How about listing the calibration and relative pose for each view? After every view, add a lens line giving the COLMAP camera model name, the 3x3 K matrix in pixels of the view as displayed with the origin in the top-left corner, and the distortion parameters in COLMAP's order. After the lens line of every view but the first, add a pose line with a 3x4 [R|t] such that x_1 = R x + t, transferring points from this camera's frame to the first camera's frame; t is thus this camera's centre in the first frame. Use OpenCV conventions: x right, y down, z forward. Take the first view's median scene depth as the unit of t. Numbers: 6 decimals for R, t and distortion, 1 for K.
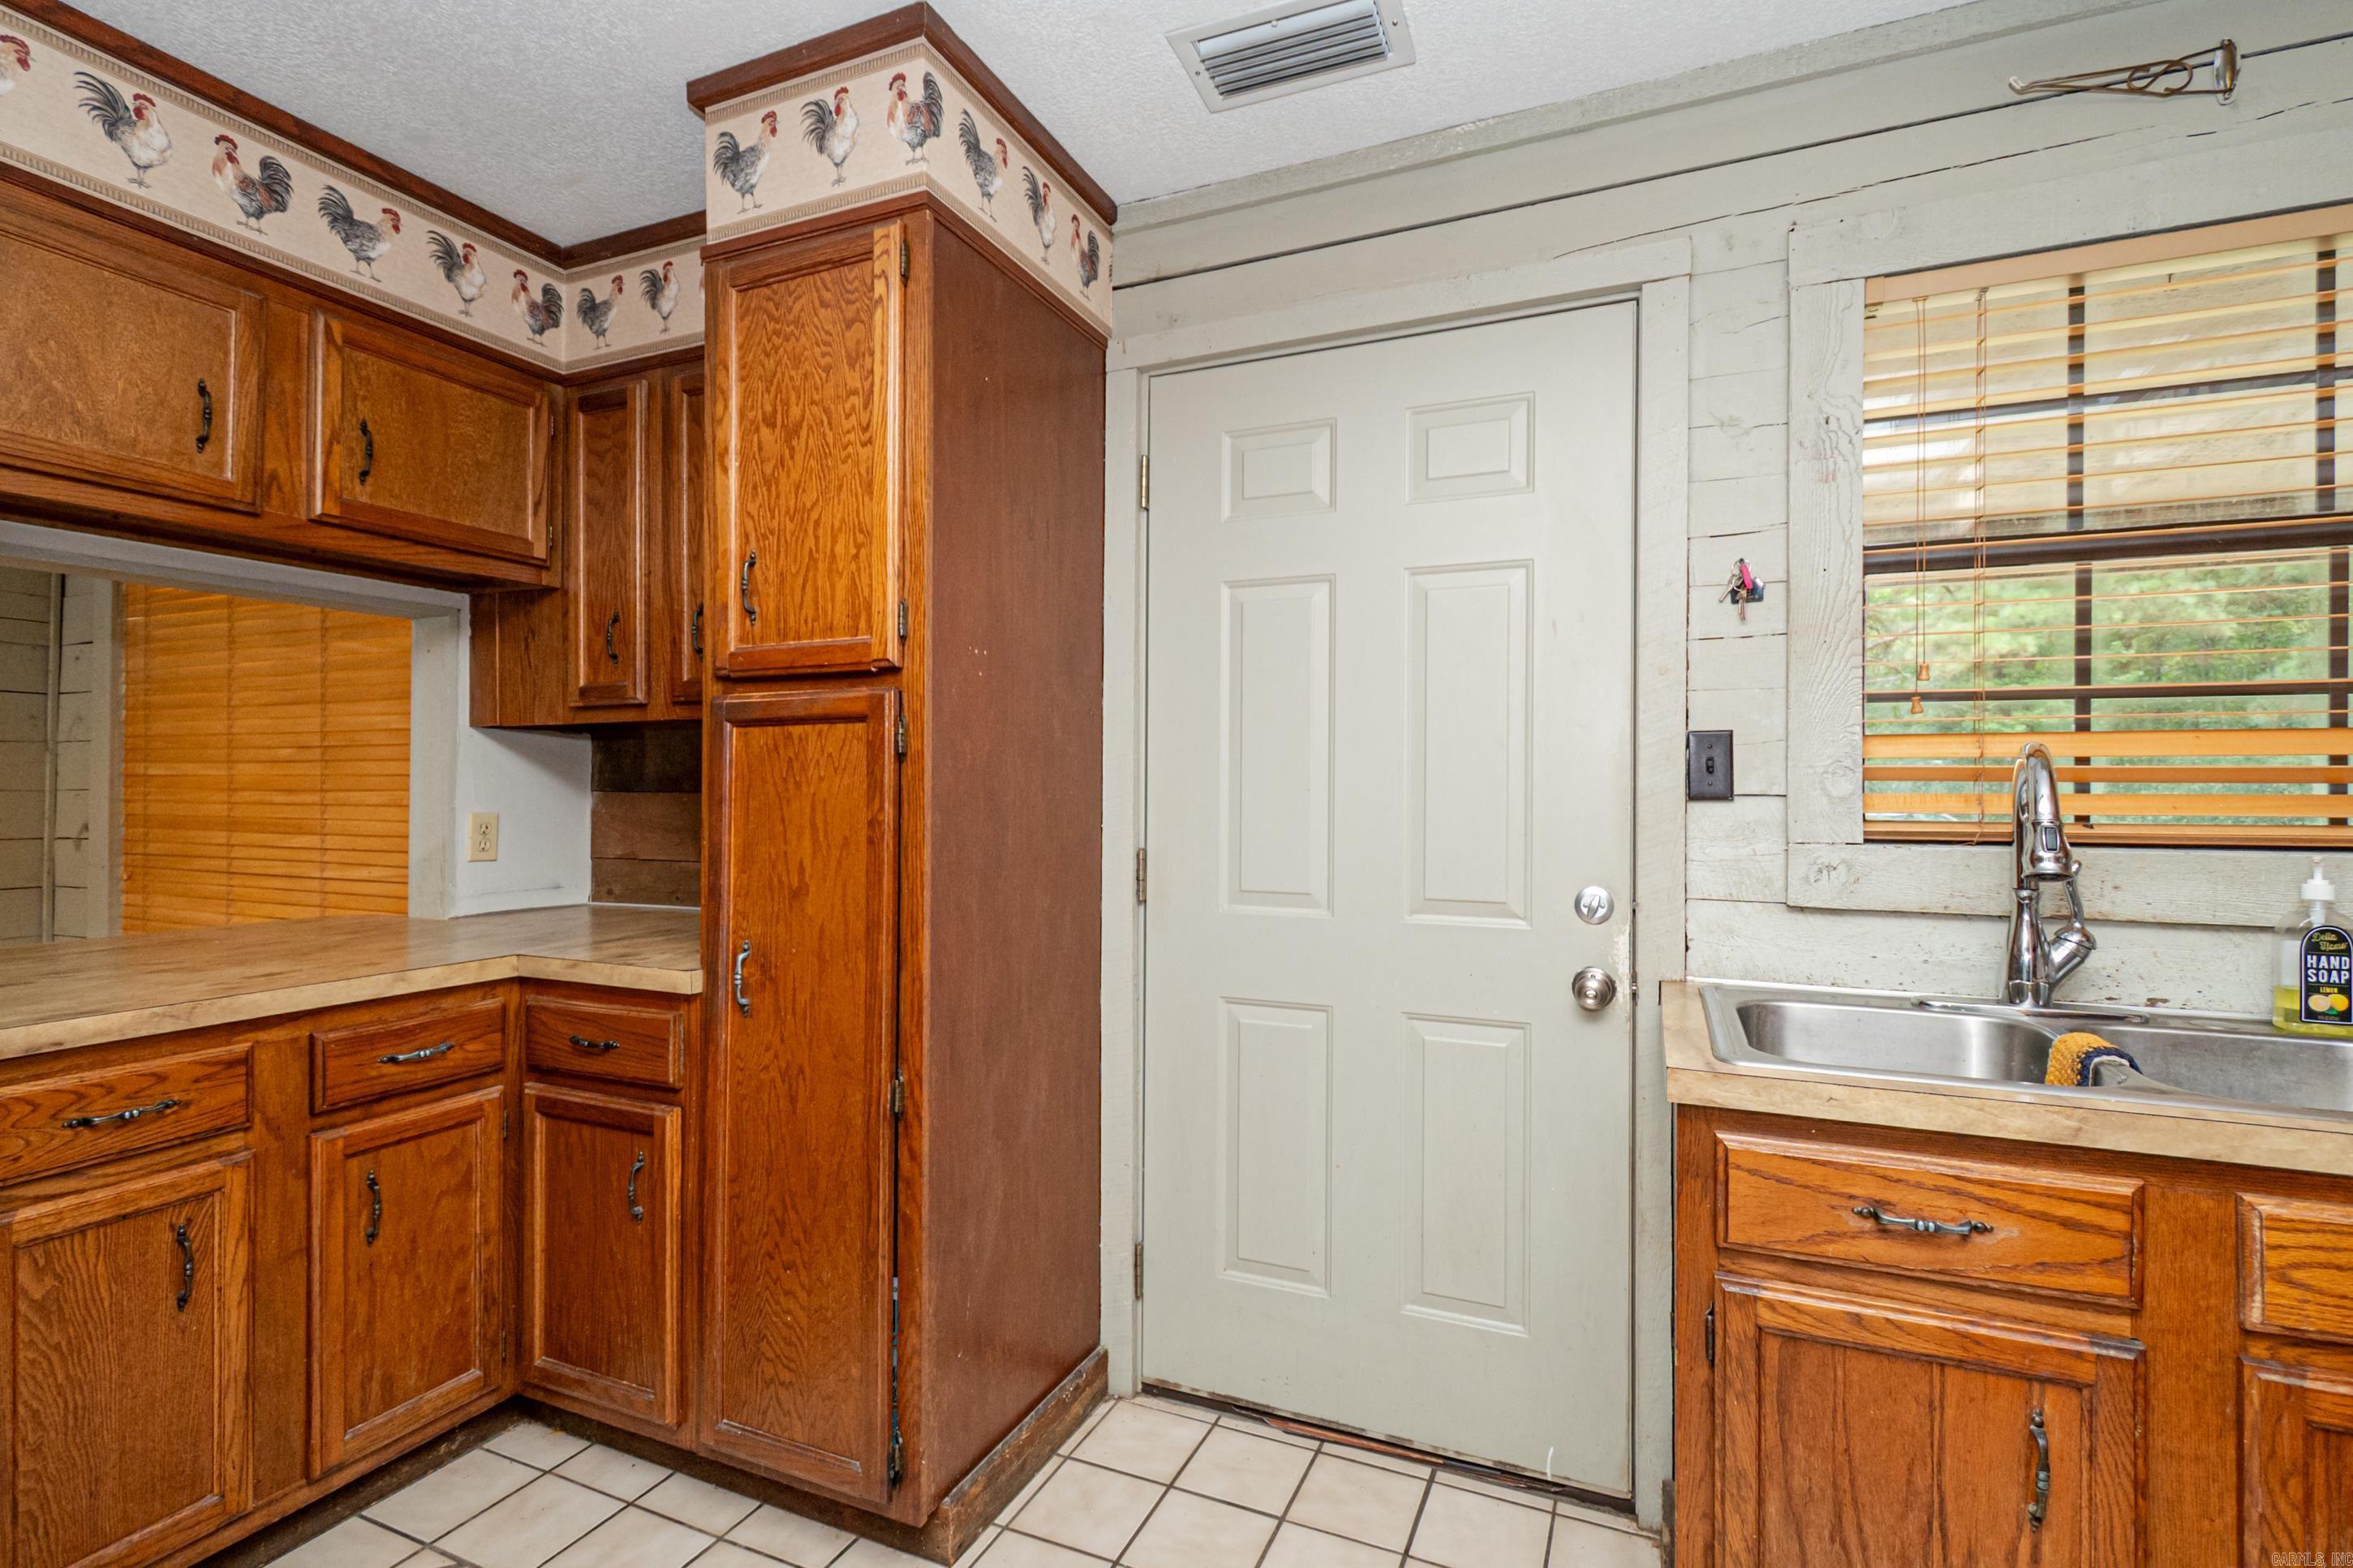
lens RADIAL K [[1108.7, 0, 1176.5], [0, 1108.7, 784.0], [0, 0, 1]] dist [0.009276, -0.000395]
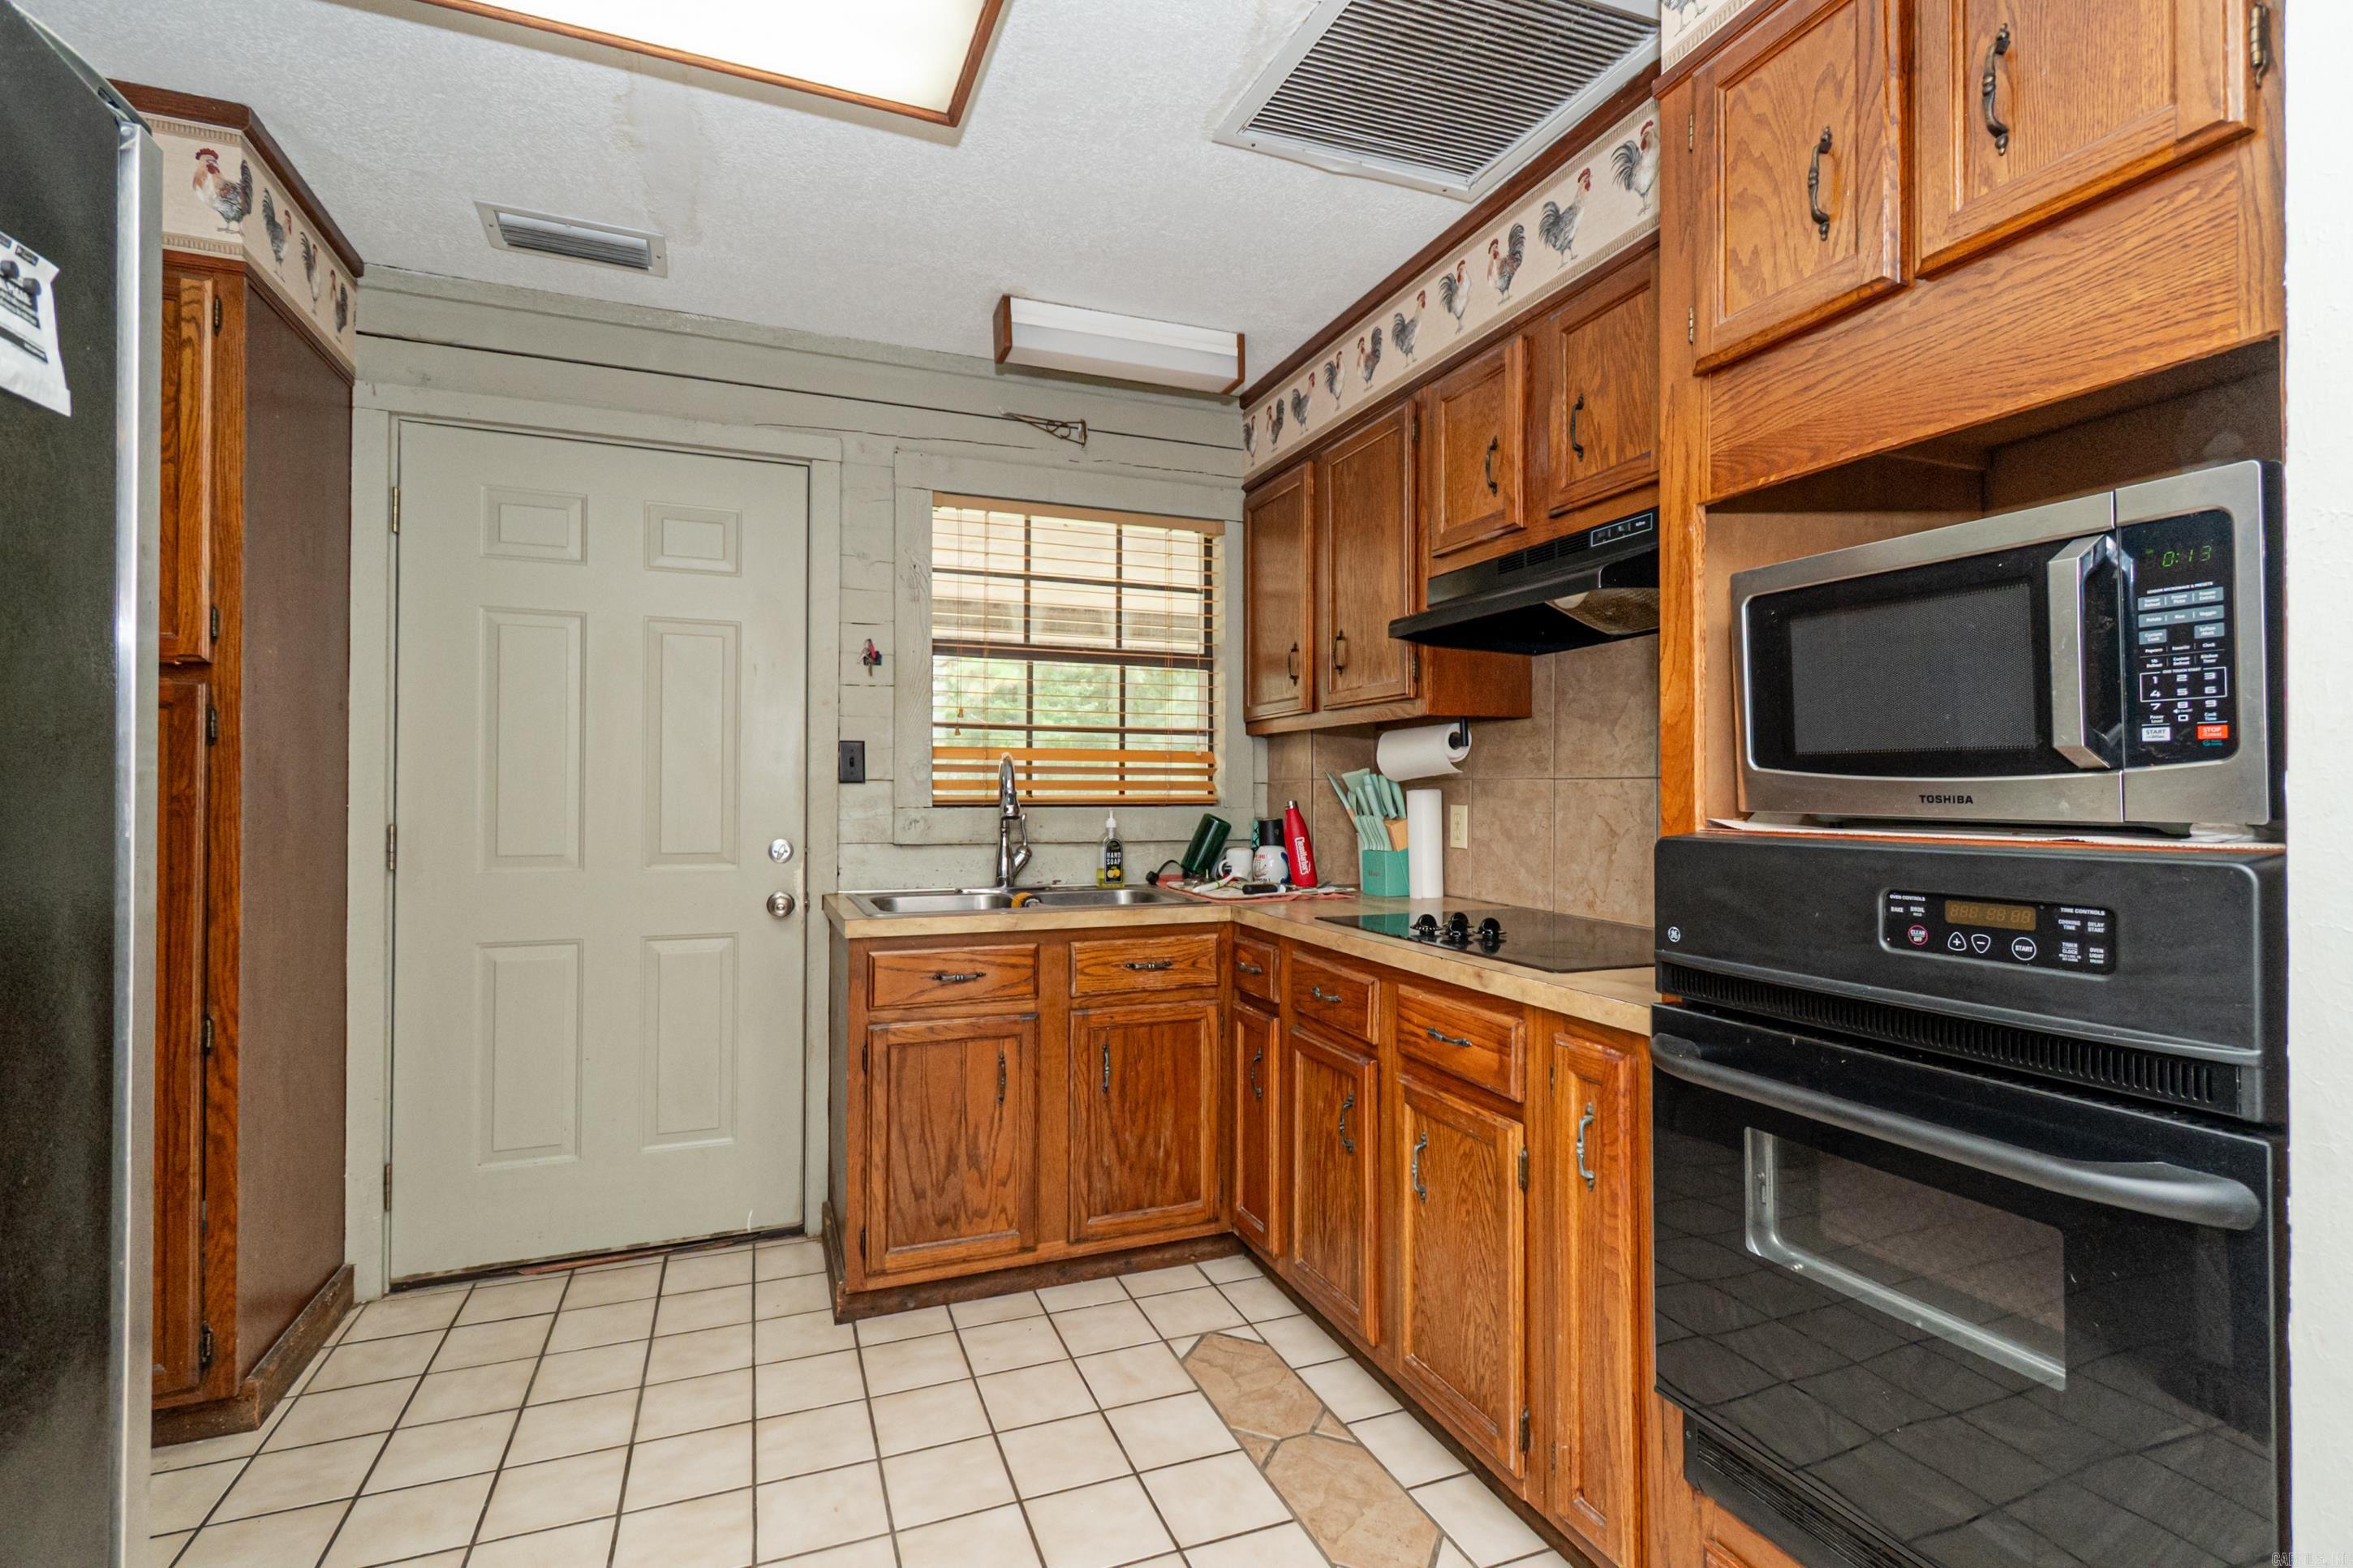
lens RADIAL K [[1042.2, 0, 1176.5], [0, 1042.2, 784.0], [0, 0, 1]] dist [0.002997, -0.000759]
pose [[0.701542, 0.003662, 0.712619, -0.286357], [-0.003142, 0.999993, -0.002045, 0.017505], [-0.712621, -0.000804, 0.701548, -0.431721]]
